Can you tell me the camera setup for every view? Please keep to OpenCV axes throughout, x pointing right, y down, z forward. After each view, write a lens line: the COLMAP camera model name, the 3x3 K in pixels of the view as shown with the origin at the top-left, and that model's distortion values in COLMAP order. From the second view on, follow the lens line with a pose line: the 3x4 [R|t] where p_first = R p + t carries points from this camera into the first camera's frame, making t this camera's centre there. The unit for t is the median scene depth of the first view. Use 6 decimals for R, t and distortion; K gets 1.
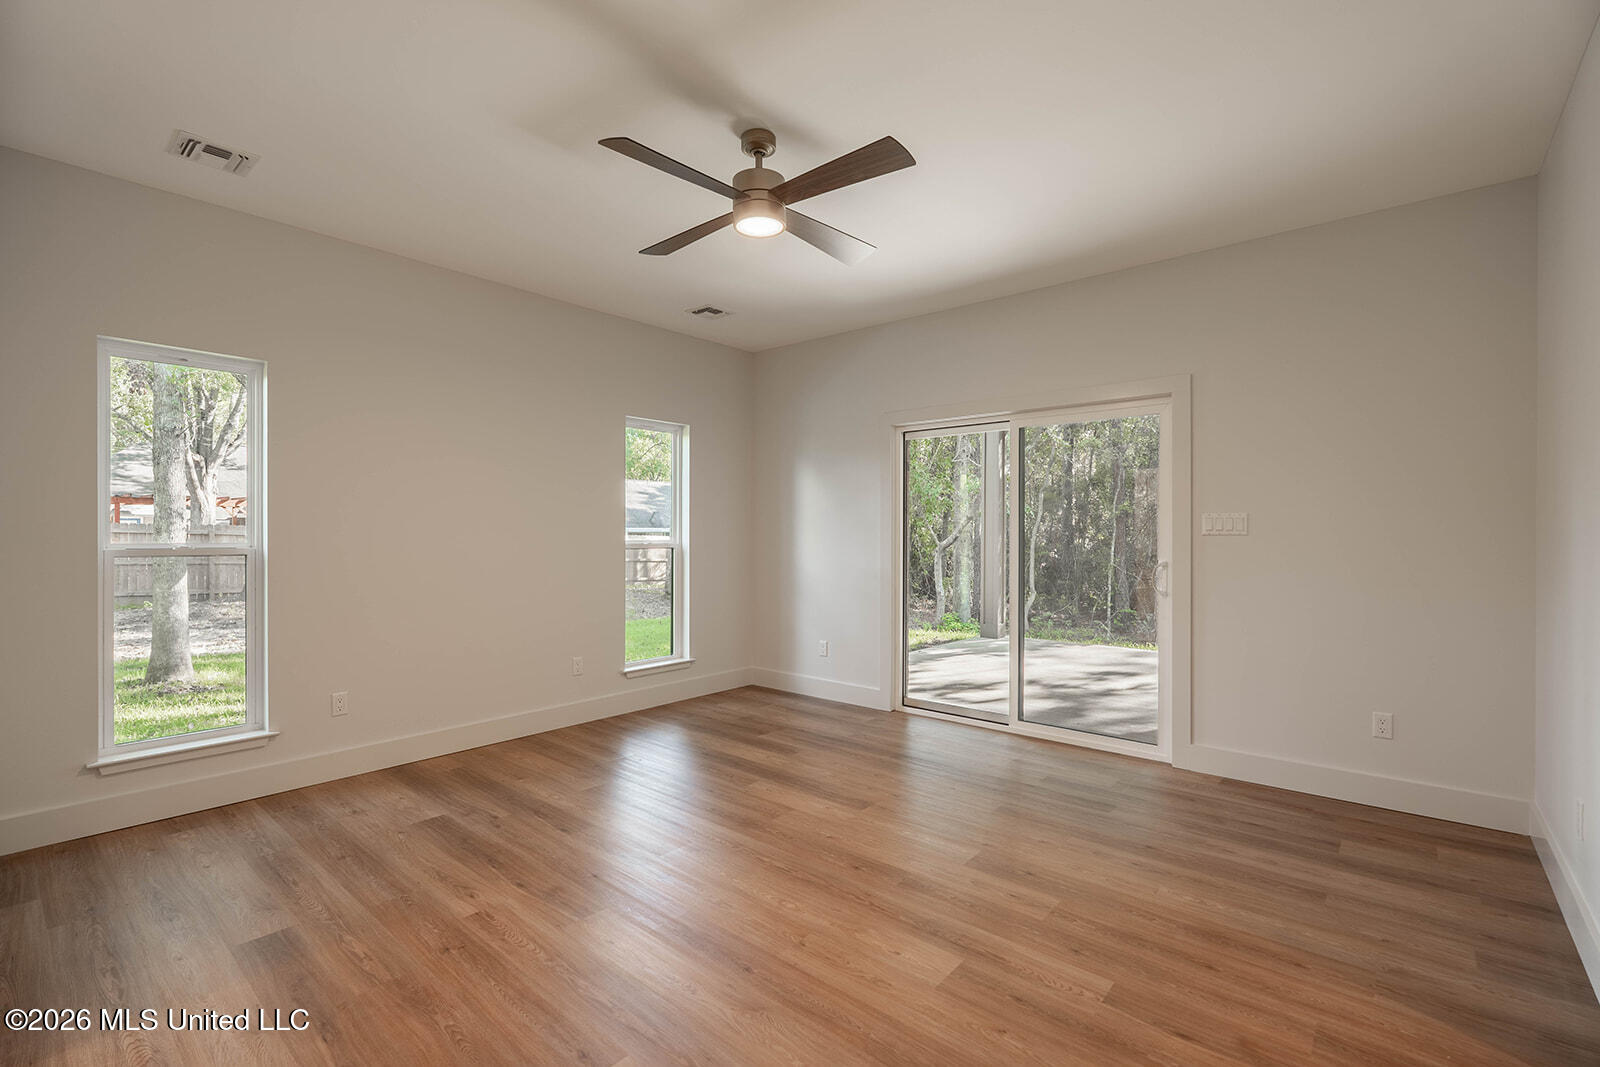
lens RADIAL K [[690.6, 0, 800.0], [0, 690.6, 533.5], [0, 0, 1]] dist [0.000111, 0.000011]
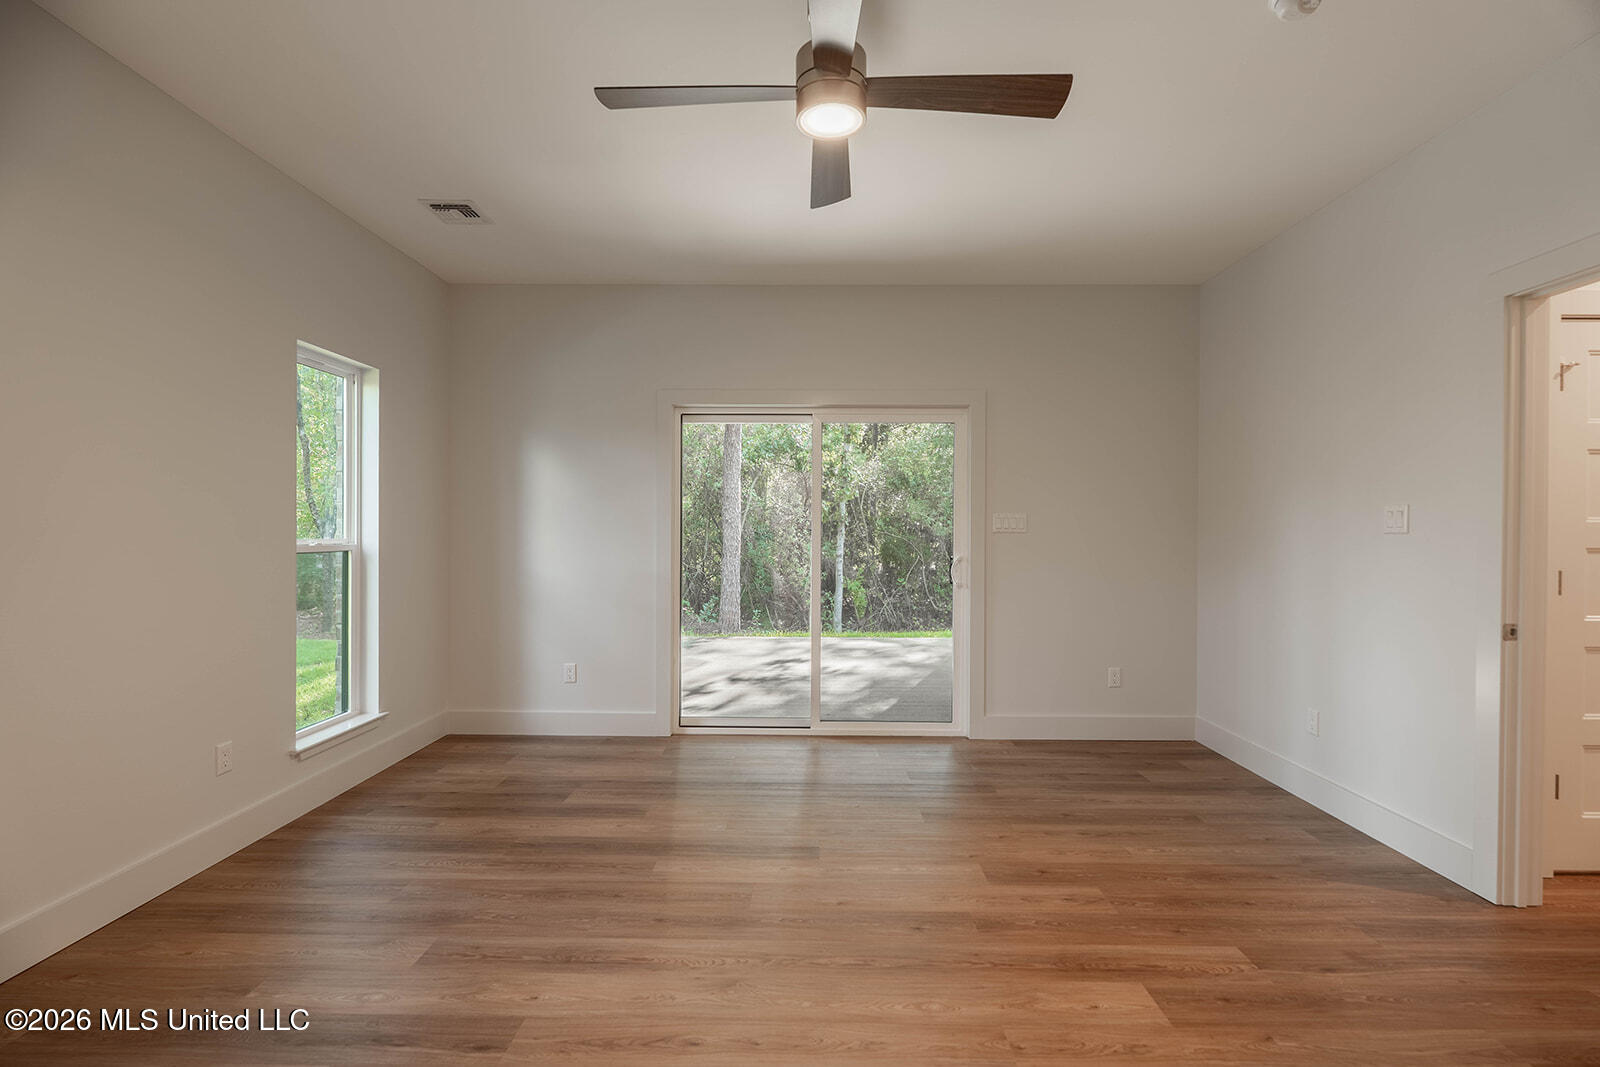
lens RADIAL K [[694.1, 0, 800.0], [0, 694.1, 533.5], [0, 0, 1]] dist [-0.000593, -0.000191]
pose [[0.776001, -0.000465, 0.630732, -0.379933], [-0.002912, 0.999986, 0.004320, -0.000144], [-0.630725, -0.005189, 0.775989, 0.295538]]
